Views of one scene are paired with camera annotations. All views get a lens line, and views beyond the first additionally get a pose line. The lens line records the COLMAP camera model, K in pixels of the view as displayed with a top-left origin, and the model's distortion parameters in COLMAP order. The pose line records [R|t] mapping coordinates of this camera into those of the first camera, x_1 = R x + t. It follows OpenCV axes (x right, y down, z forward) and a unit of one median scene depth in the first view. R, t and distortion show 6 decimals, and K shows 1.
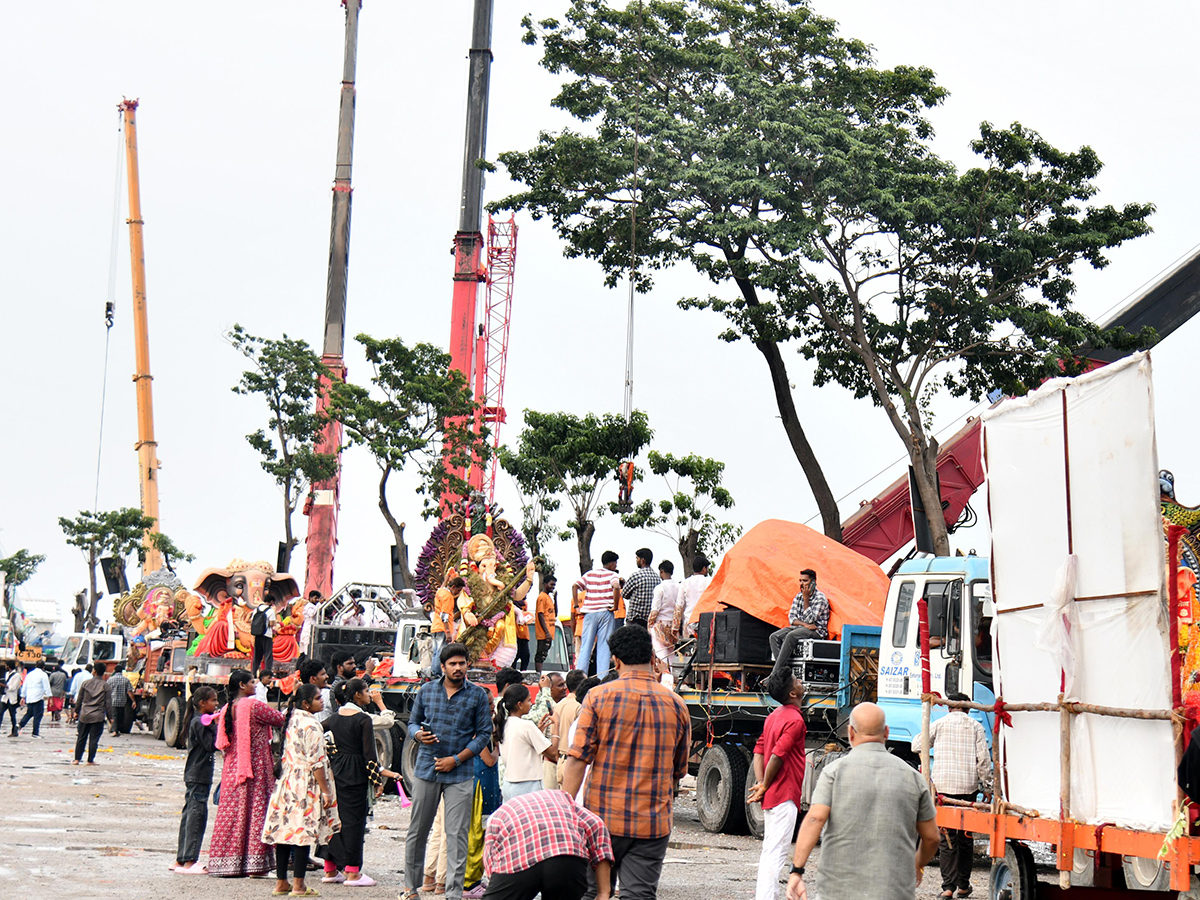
lens RADIAL K [[2205.0, 0, 600.0], [0, 2205.0, 450.0], [0, 0, 1]] dist [0.042144, 0.156658]
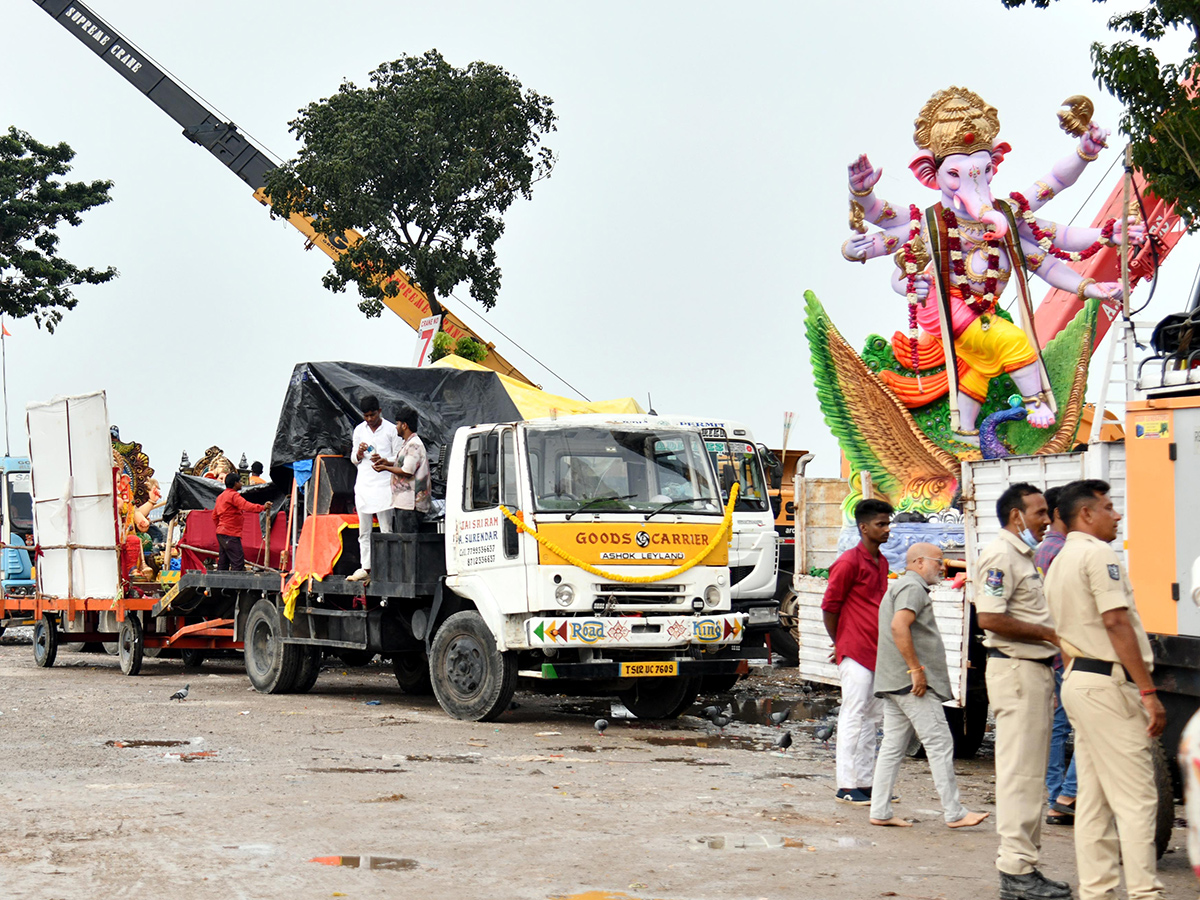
lens RADIAL K [[1587.9, 0, 600.0], [0, 1587.9, 450.0], [0, 0, 1]] dist [-0.020435, -0.041917]
pose [[0.858290, -0.048633, 0.510855, -0.012046], [0.013691, 0.997315, 0.071941, -0.007533], [-0.512982, -0.054752, 0.856651, -0.054139]]
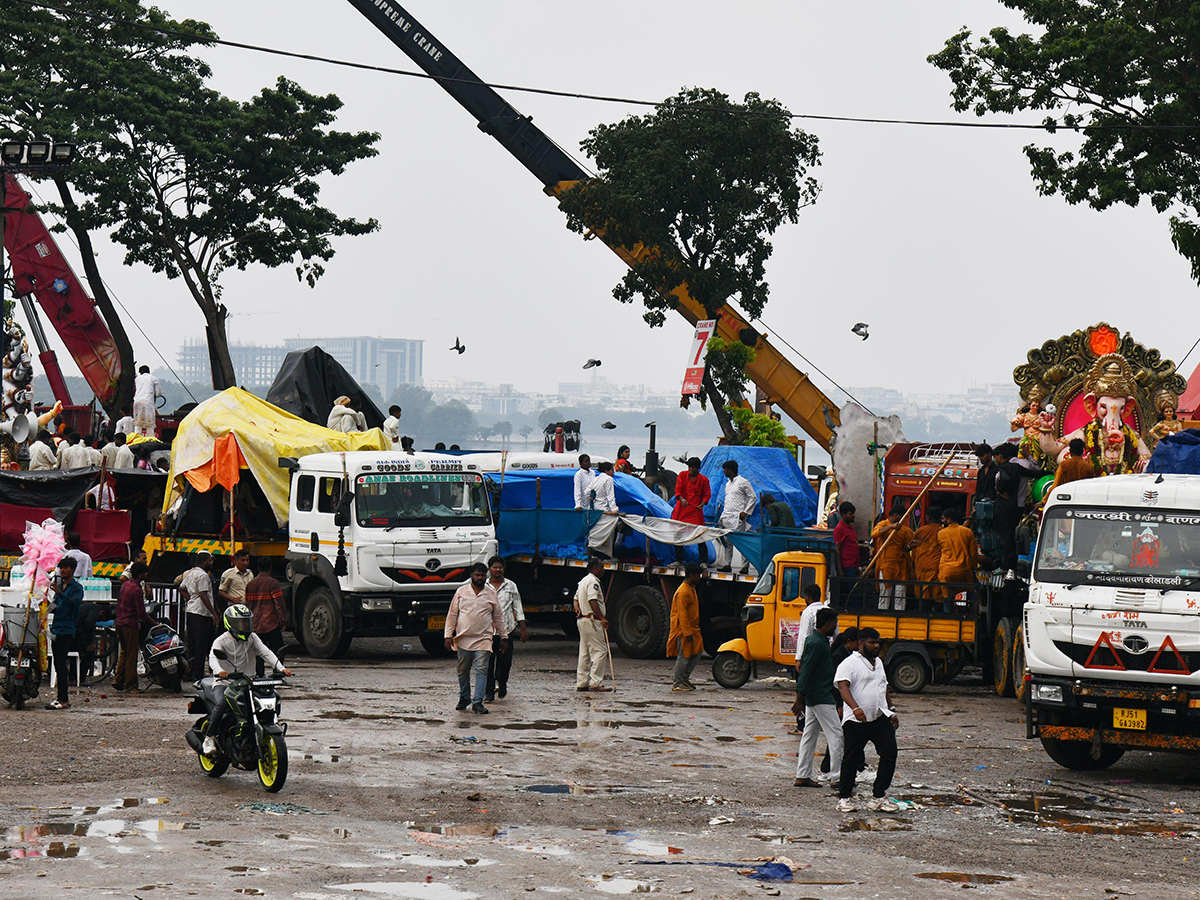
lens RADIAL K [[2974.3, 0, 600.0], [0, 2974.3, 450.0], [0, 0, 1]] dist [0.956369, 0.129656]
pose [[0.922989, -0.049483, 0.381631, -0.338590], [0.005347, 0.993252, 0.115853, -0.128280], [-0.384788, -0.104890, 0.917026, -0.770481]]
